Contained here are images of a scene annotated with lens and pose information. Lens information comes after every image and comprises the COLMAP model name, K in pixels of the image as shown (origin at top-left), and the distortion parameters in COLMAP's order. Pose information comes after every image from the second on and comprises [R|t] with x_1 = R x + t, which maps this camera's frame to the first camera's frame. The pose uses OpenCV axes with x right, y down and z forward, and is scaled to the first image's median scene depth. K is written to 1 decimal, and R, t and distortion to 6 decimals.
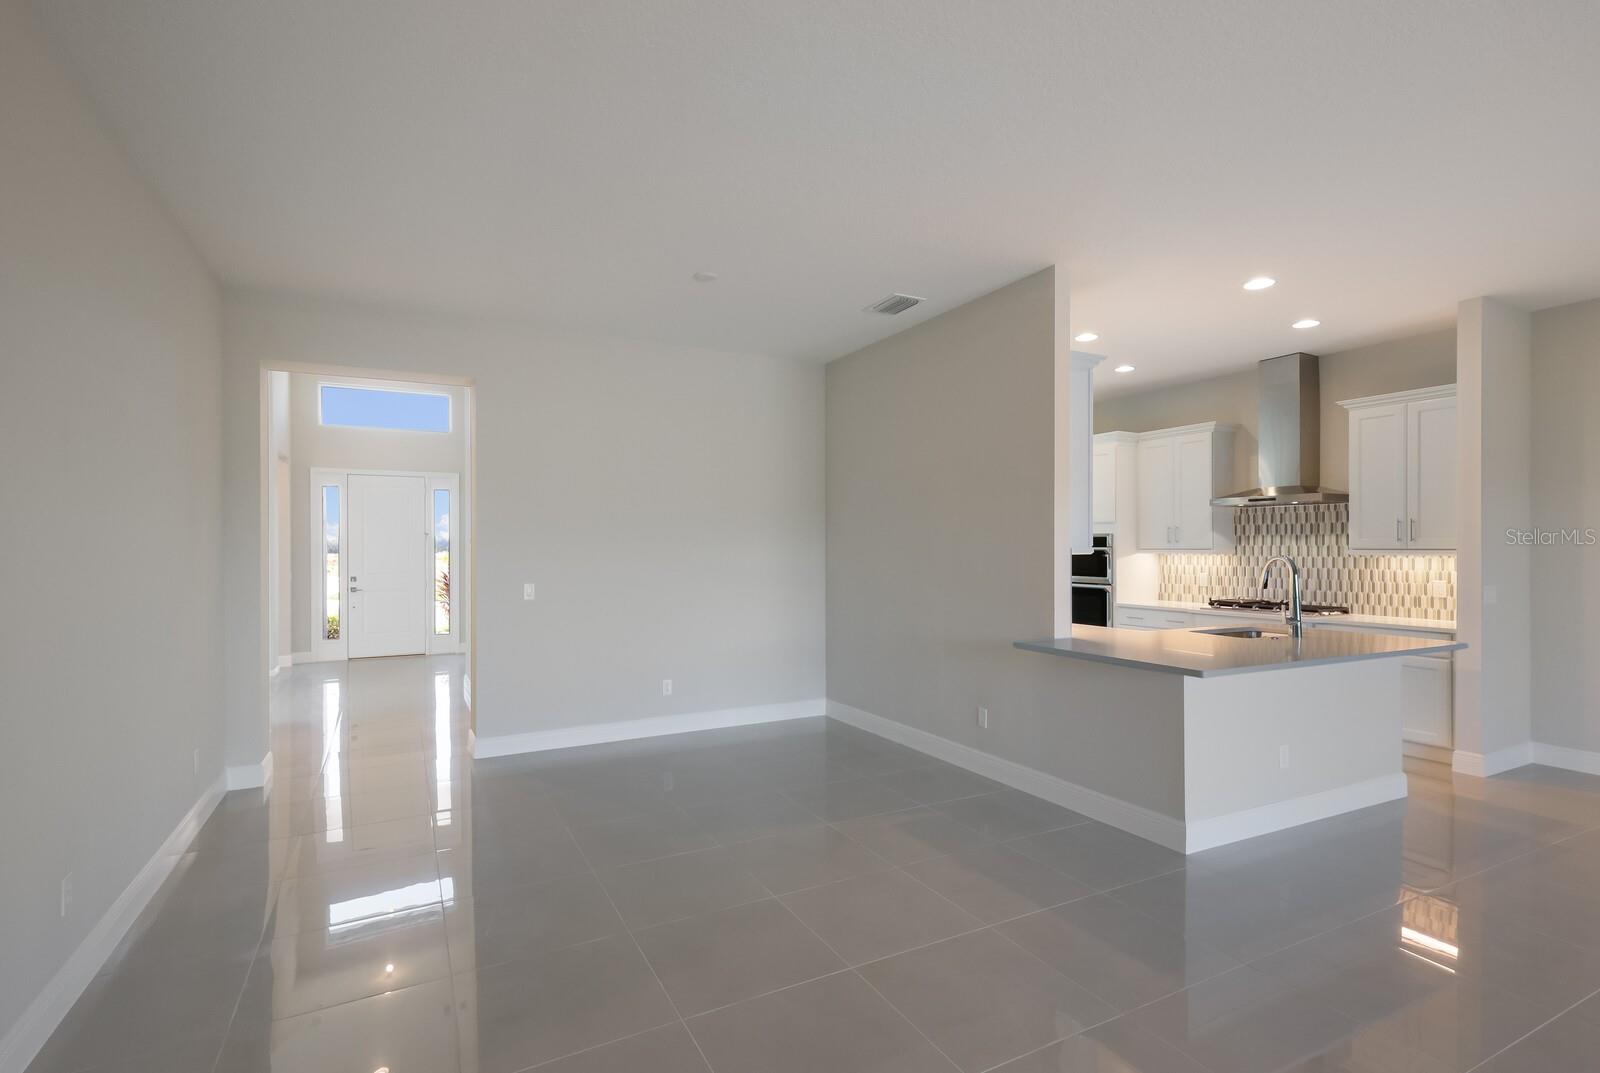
lens RADIAL K [[763.5, 0, 789.3], [0, 763.5, 544.9], [0, 0, 1]] dist [0.022369, -0.000316]
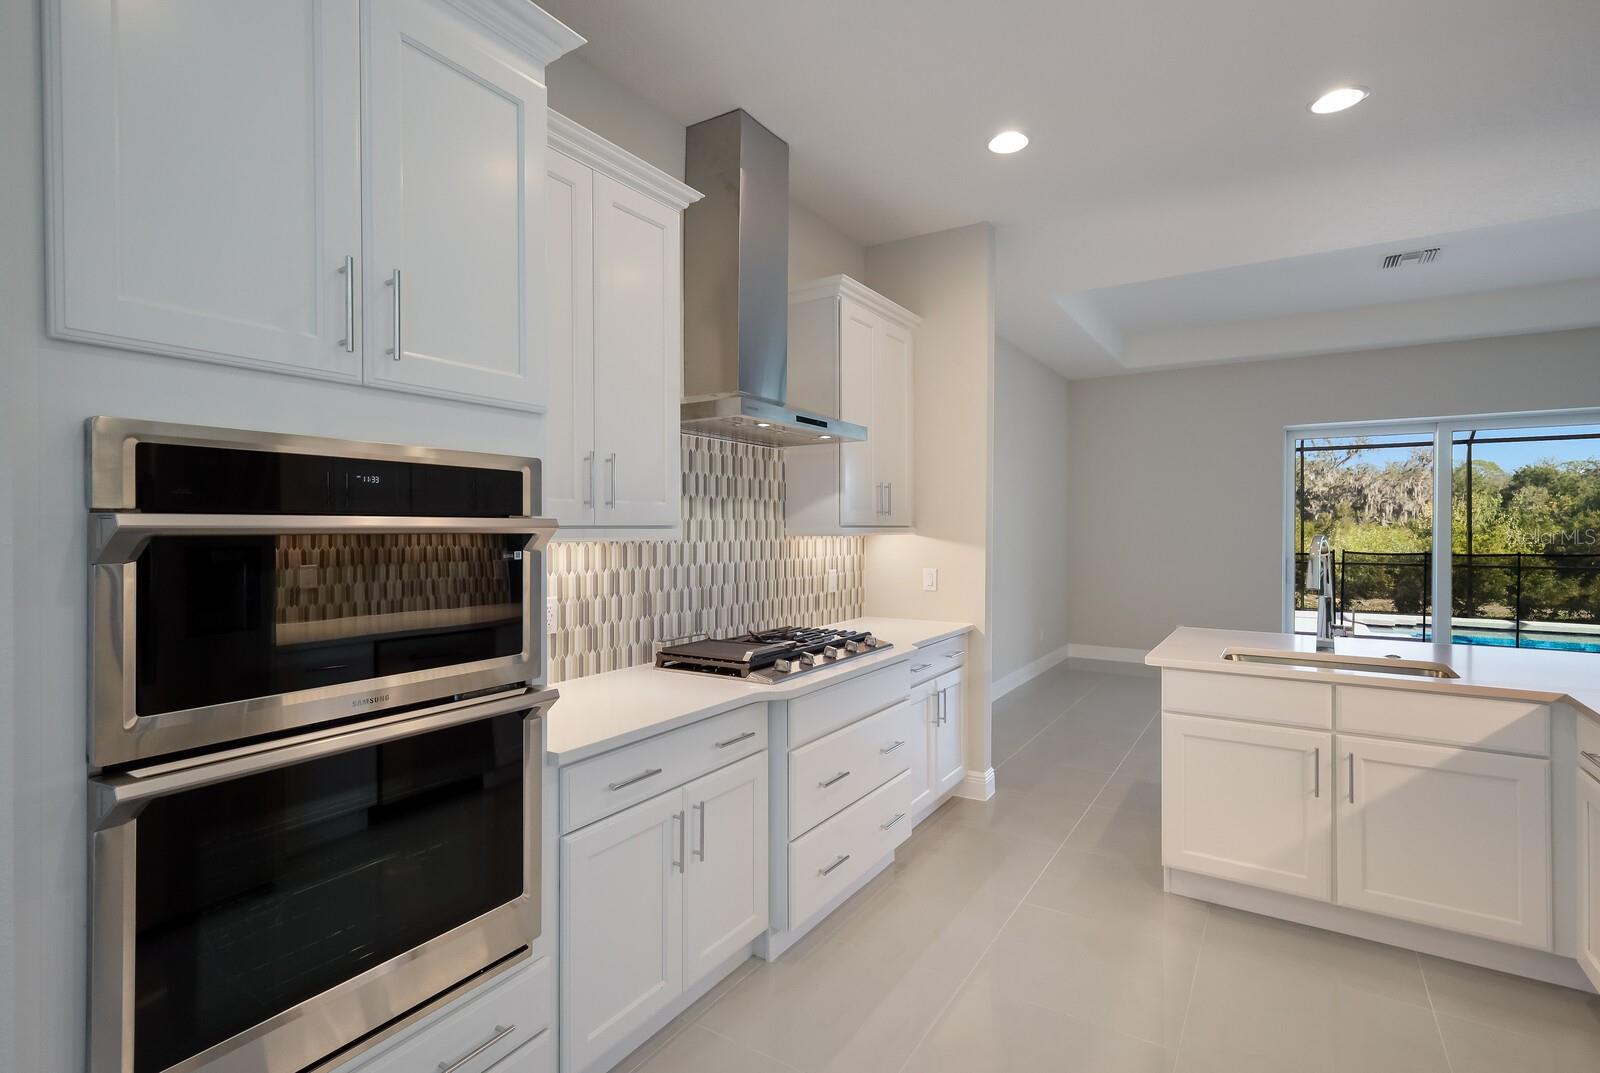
lens RADIAL K [[763.5, 0, 813.3], [0, 763.5, 534.4], [0, 0, 1]] dist [0.022369, -0.000316]
pose [[-0.532526, 0.005450, 0.846396, 0.204897], [0.009354, 0.999956, -0.000553, 0.011206], [-0.846362, 0.007623, -0.532554, 1.187920]]
